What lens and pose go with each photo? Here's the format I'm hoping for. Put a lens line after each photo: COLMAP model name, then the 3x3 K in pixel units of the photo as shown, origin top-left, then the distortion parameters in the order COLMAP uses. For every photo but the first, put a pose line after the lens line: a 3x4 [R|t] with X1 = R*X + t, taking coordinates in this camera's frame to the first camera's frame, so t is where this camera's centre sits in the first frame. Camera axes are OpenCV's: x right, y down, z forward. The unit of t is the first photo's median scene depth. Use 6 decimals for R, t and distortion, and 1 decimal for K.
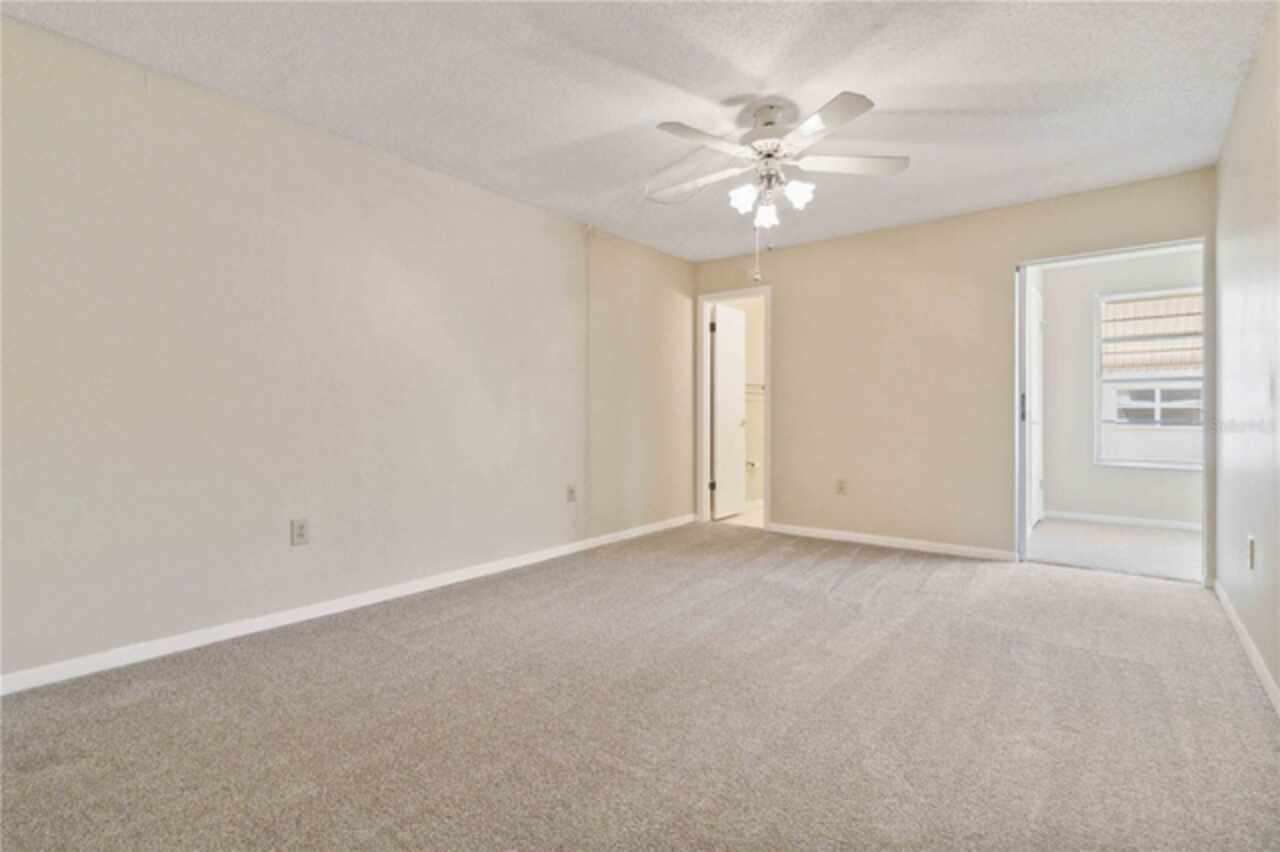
lens RADIAL K [[612.8, 0, 644.4], [0, 612.8, 419.7], [0, 0, 1]] dist [0.024349, 0.000944]
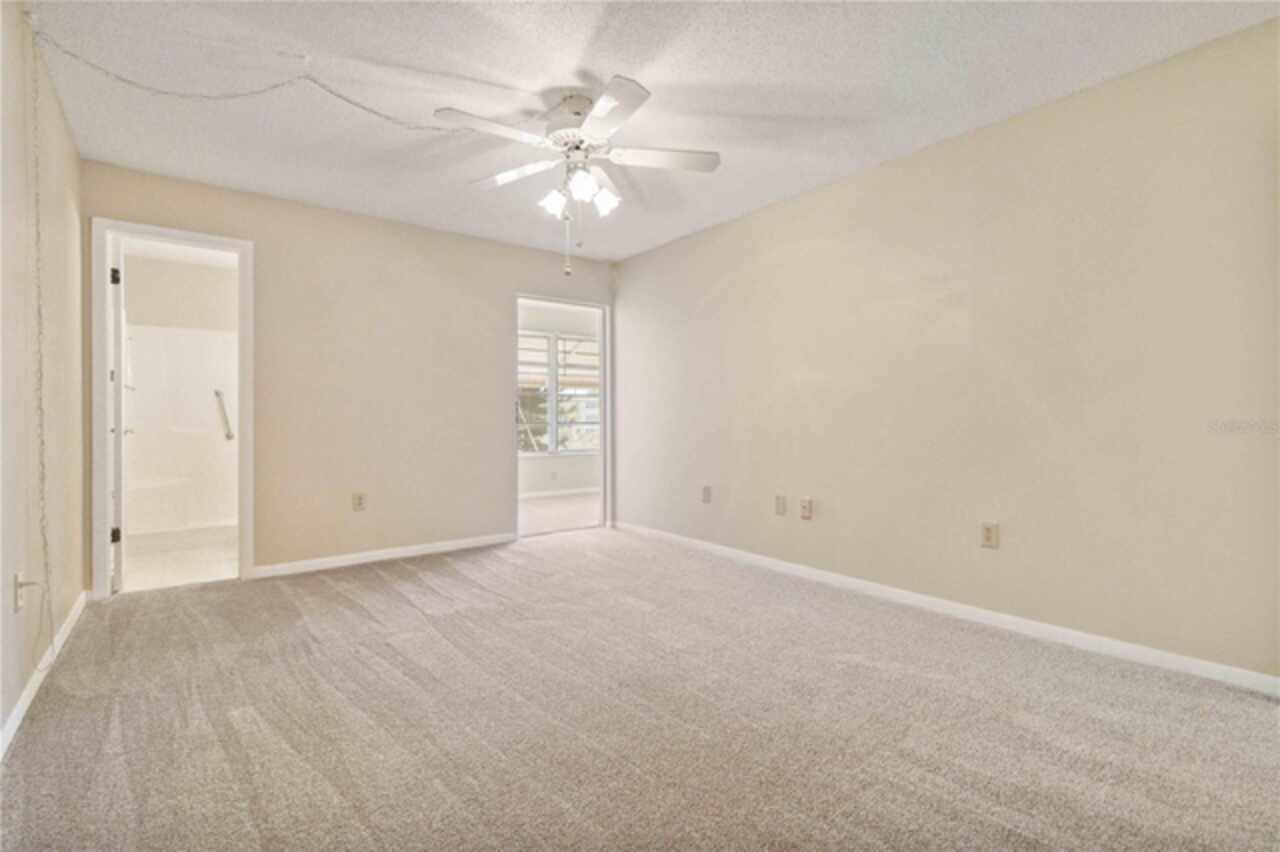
lens RADIAL K [[612.8, 0, 645.7], [0, 612.8, 425.7], [0, 0, 1]] dist [0.024349, 0.000944]
pose [[0.220246, -0.003124, 0.975439, -0.517974], [0.017403, 0.999848, -0.000727, 0.012463], [-0.975289, 0.017136, 0.220267, 0.484883]]
